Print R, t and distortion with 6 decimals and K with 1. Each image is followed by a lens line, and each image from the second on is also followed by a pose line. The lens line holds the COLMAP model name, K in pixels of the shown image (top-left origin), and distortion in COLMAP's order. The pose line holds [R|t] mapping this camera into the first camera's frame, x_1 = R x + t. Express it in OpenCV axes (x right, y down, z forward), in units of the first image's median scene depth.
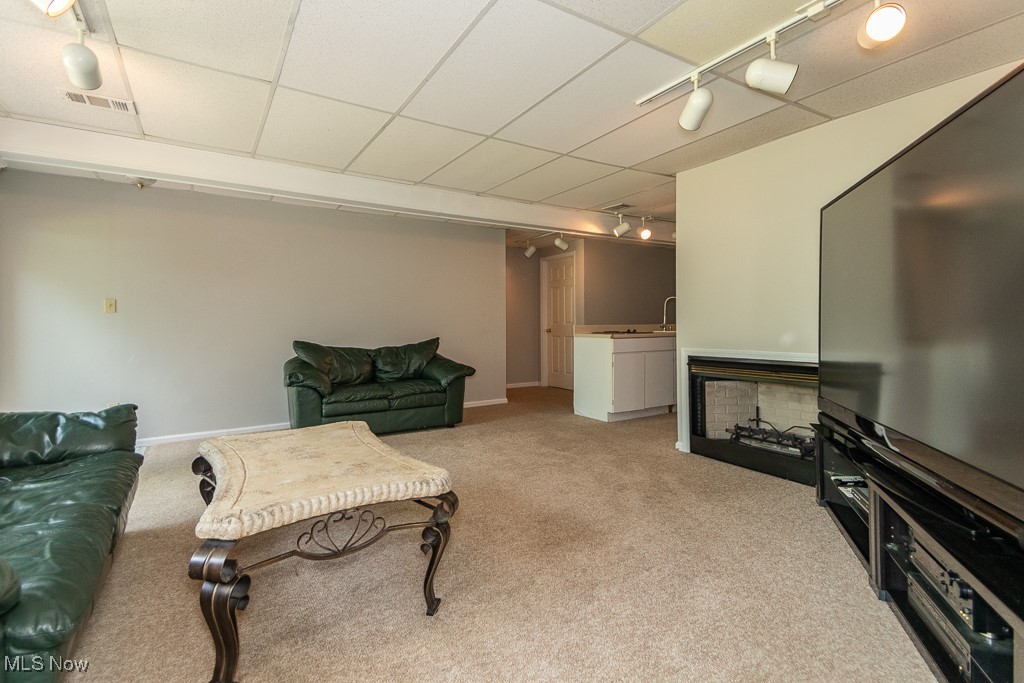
lens RADIAL K [[477.6, 0, 515.8], [0, 477.6, 333.5], [0, 0, 1]] dist [0.002213, 0.000031]
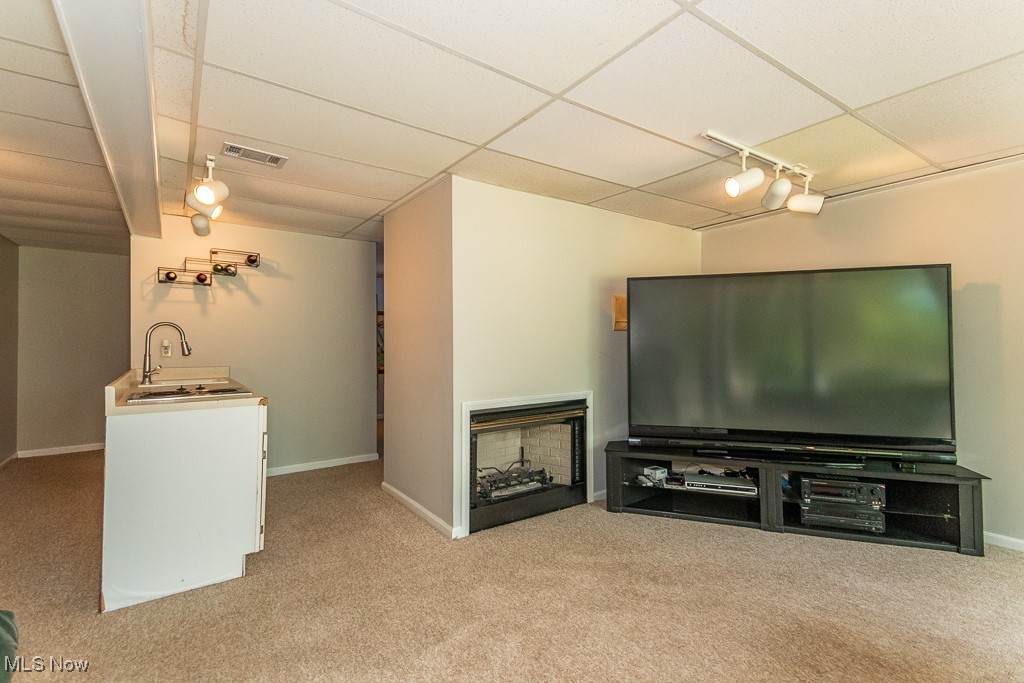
lens RADIAL K [[461.9, 0, 512.0], [0, 461.9, 341.5], [0, 0, 1]] dist [0.030601, -0.000169]
pose [[-0.046060, 0.011469, 0.998873, -0.497465], [0.022770, 0.999686, -0.010428, -0.072171], [-0.998679, 0.022264, -0.046306, 1.165019]]
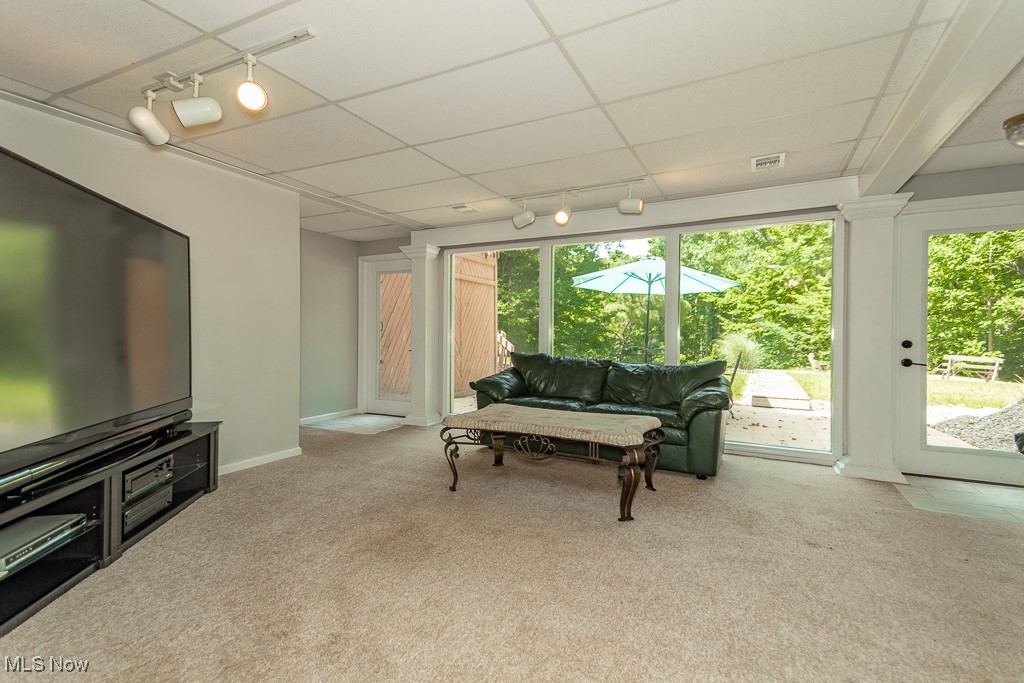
lens RADIAL K [[477.6, 0, 515.8], [0, 477.6, 333.5], [0, 0, 1]] dist [0.002213, 0.000031]
pose [[-0.860183, 0.005107, -0.509960, 0.298292], [-0.006320, 0.999766, 0.020672, -0.025235], [0.509946, 0.021004, -0.859950, 1.473926]]
